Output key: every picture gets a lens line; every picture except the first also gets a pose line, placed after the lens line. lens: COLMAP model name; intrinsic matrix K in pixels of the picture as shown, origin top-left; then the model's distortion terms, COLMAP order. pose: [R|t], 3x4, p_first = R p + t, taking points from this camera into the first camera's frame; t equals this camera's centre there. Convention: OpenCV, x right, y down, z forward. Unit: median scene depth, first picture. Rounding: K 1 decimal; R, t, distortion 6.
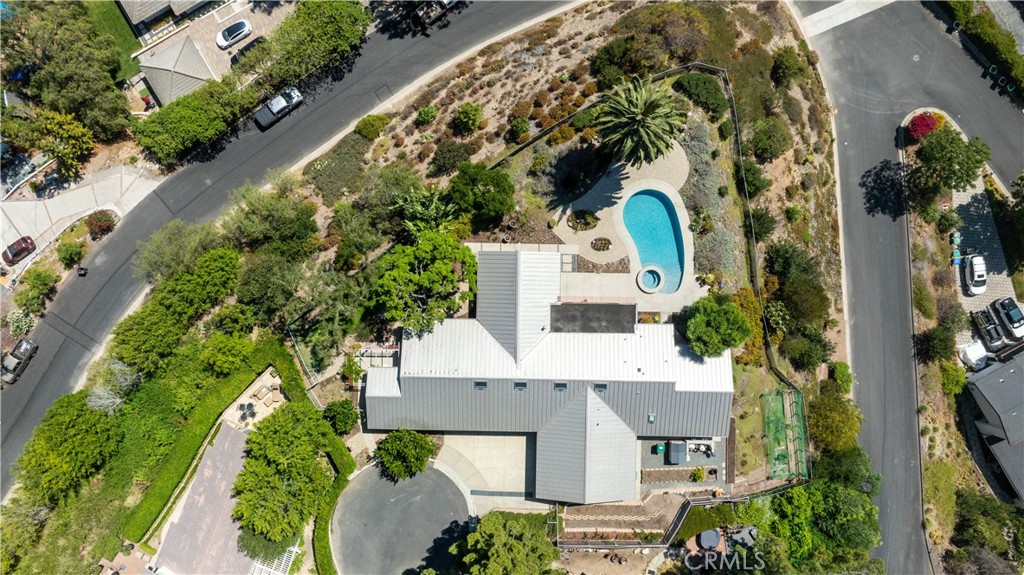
lens RADIAL K [[737.9, 0, 516.0], [0, 737.9, 288.2], [0, 0, 1]] dist [-0.008029, -0.002057]
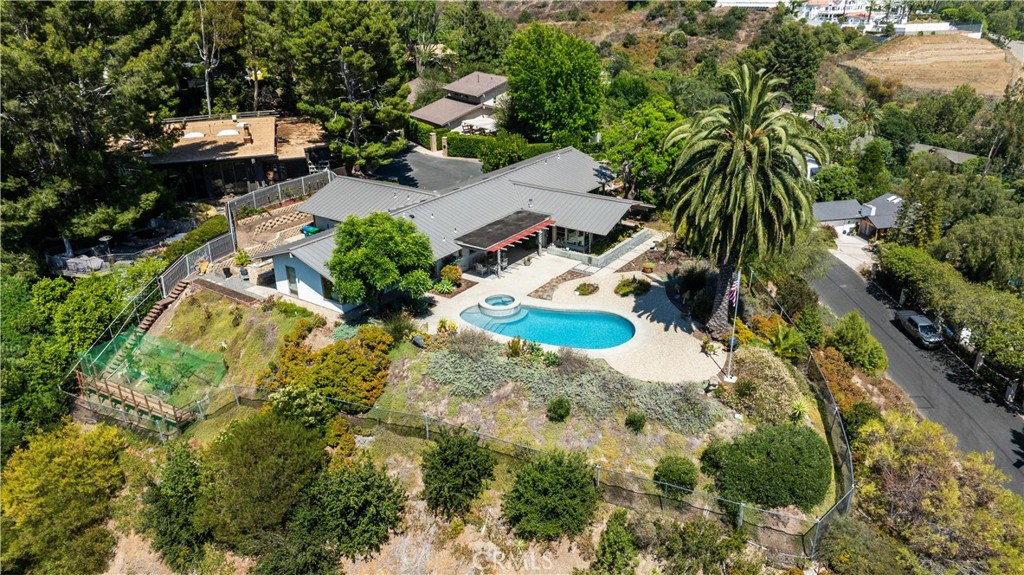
lens RADIAL K [[737.9, 0, 516.0], [0, 737.9, 288.2], [0, 0, 1]] dist [-0.008029, -0.002057]
pose [[-0.565338, 0.345105, -0.749196, 0.641630], [-0.824114, -0.197710, 0.530798, -0.354673], [0.035057, 0.917504, 0.396179, 0.736264]]
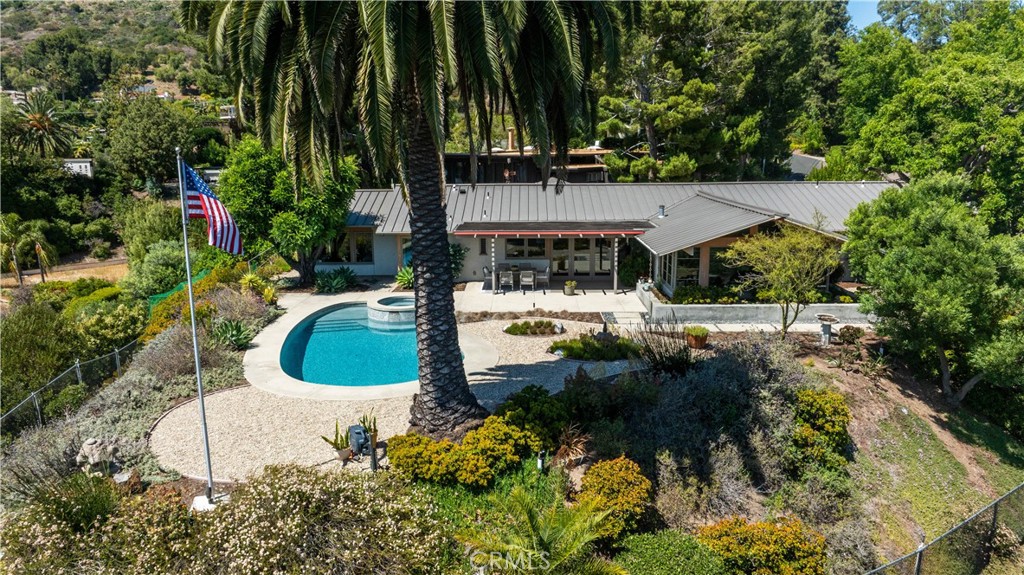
lens RADIAL K [[737.9, 0, 516.0], [0, 737.9, 288.2], [0, 0, 1]] dist [-0.008029, -0.002057]
pose [[-0.999692, 0.024257, 0.005195, 0.122633], [0.000328, -0.196465, 0.980511, -0.380791], [0.024805, 0.980211, 0.196397, 0.915201]]
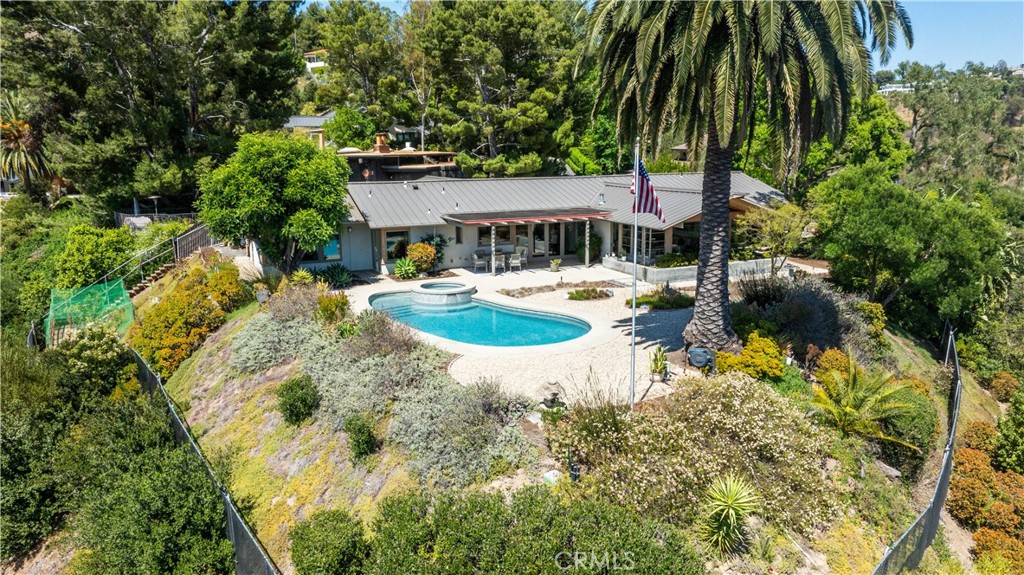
lens RADIAL K [[737.9, 0, 516.0], [0, 737.9, 288.2], [0, 0, 1]] dist [-0.008029, -0.002057]
pose [[-0.898315, 0.108189, -0.425823, 0.324631], [-0.438771, -0.171129, 0.882153, -0.393426], [0.022568, 0.979291, 0.201198, 0.913895]]
